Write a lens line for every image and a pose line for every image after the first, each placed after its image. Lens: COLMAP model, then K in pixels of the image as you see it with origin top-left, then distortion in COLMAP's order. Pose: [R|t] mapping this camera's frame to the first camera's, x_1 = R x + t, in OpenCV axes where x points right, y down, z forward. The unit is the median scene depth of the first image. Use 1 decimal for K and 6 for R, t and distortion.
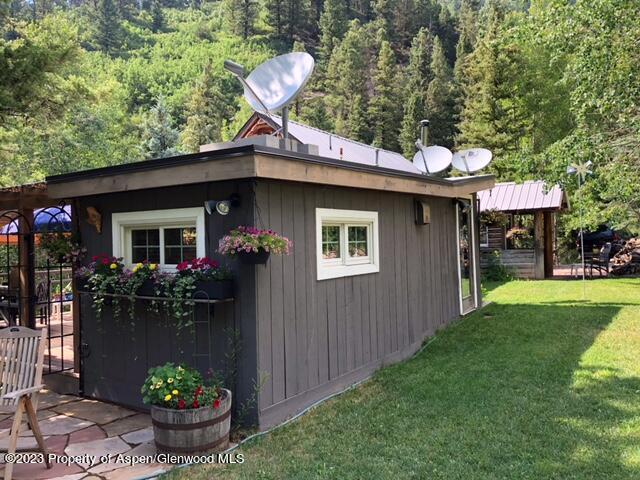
lens RADIAL K [[538.5, 0, 320.0], [0, 538.5, 240.0], [0, 0, 1]] dist [0.006949, 0.003990]
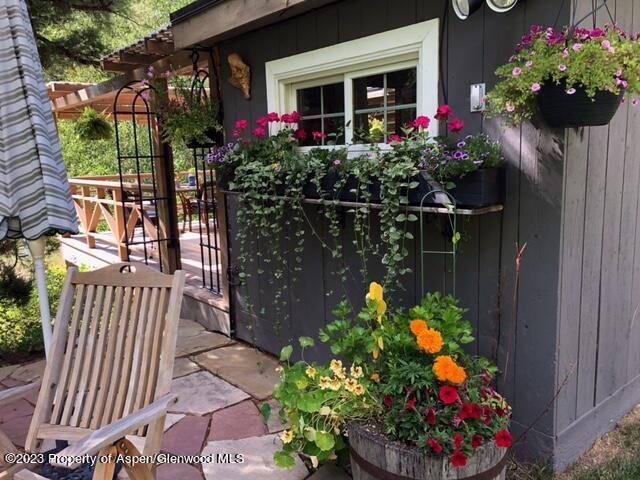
lens RADIAL K [[538.5, 0, 320.0], [0, 538.5, 240.0], [0, 0, 1]] dist [0.006949, 0.003990]
pose [[0.960191, 0.036341, -0.276970, -0.161129], [0.011628, 0.985443, 0.169609, 0.047875], [0.279102, -0.166078, 0.945791, 0.435720]]
